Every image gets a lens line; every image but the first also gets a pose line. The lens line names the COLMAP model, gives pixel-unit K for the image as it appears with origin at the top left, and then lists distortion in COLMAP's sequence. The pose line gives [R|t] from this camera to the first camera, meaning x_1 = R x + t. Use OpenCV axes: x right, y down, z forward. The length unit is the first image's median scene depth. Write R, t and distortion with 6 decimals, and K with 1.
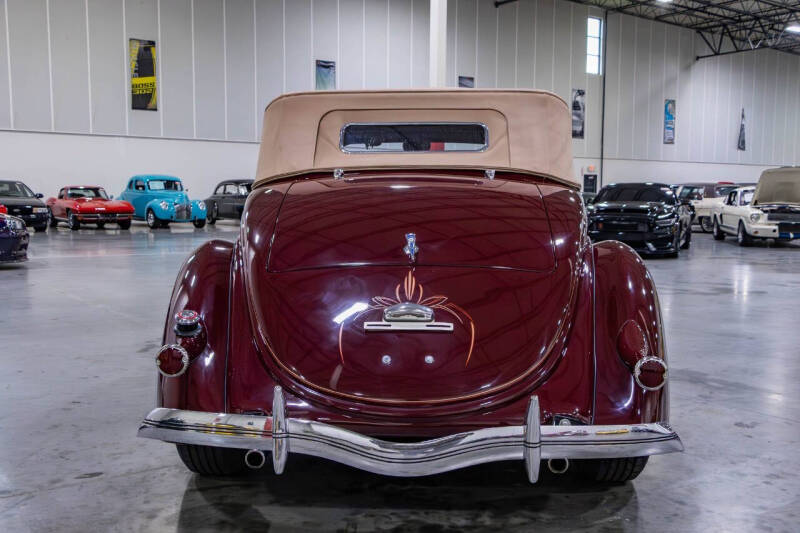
lens RADIAL K [[834.1, 0, 400.0], [0, 834.1, 266.5], [0, 0, 1]] dist [0.004096, 0.043268]
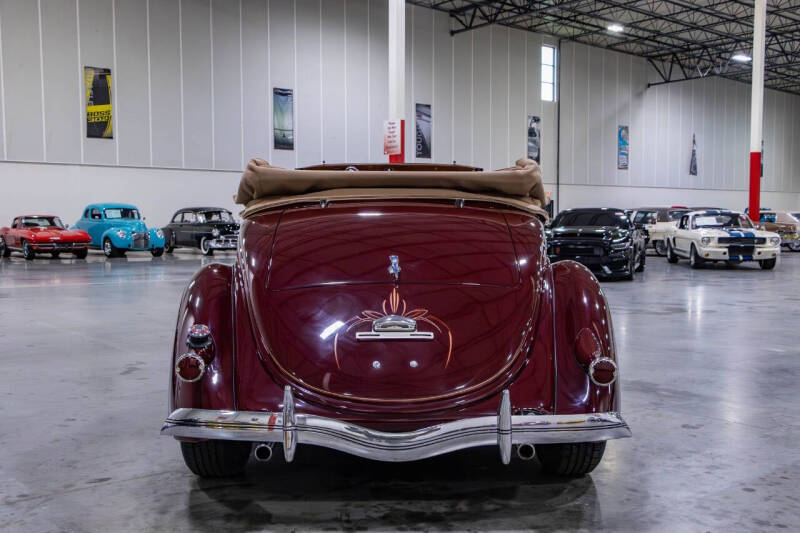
lens RADIAL K [[845.0, 0, 400.0], [0, 845.0, 266.5], [0, 0, 1]] dist [0.015884, 0.010235]
pose [[0.998651, -0.010828, 0.050777, -0.004084], [0.012462, 0.999411, -0.031963, 0.001385], [-0.050401, 0.032552, 0.998198, -0.016664]]
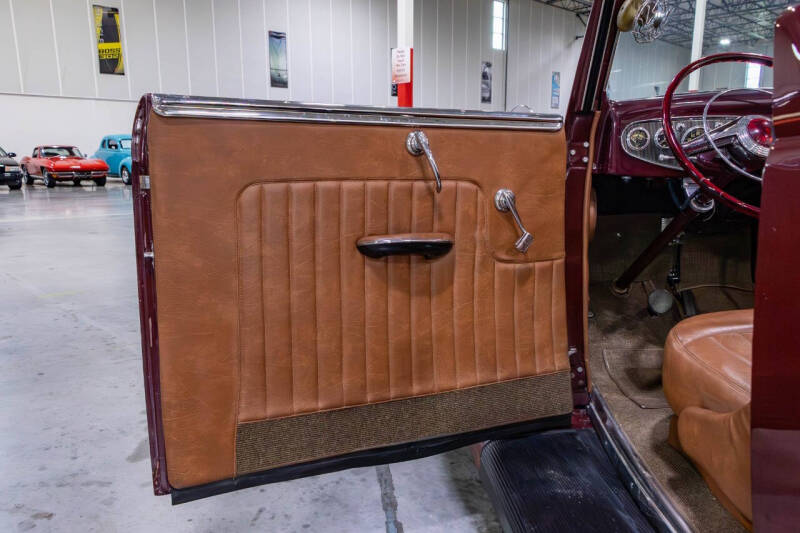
lens RADIAL K [[626.2, 0, 397.8], [0, 626.2, 273.3], [0, 0, 1]] dist [0.006395, 0.008181]
pose [[0.993109, -0.032173, 0.112689, -0.043312], [0.020319, 0.994285, 0.104809, -0.009354], [-0.115417, -0.101797, 0.988087, 0.143172]]
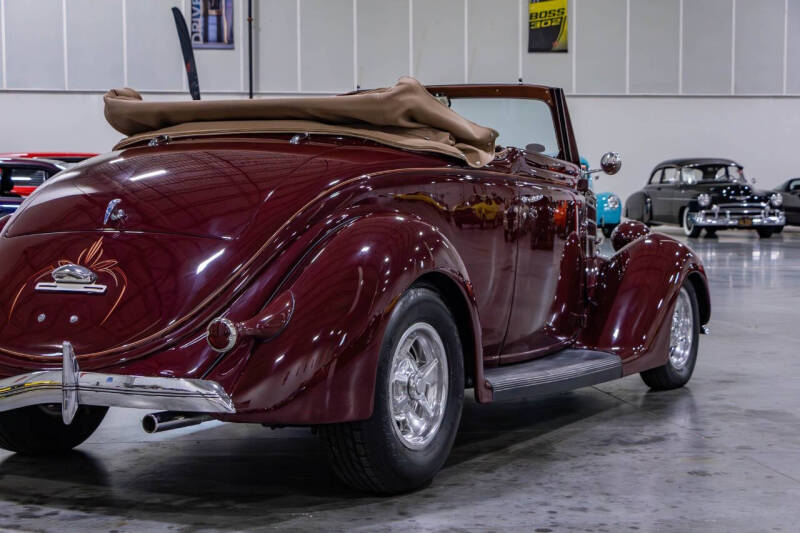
lens RADIAL K [[1466.8, 0, 400.0], [0, 1466.8, 266.5], [0, 0, 1]] dist [0.072563, 0.020261]
pose [[0.890145, 0.014443, -0.455448, 0.118679], [-0.029530, 0.999225, -0.026027, 0.008106], [0.454719, 0.036617, 0.889882, -0.041329]]
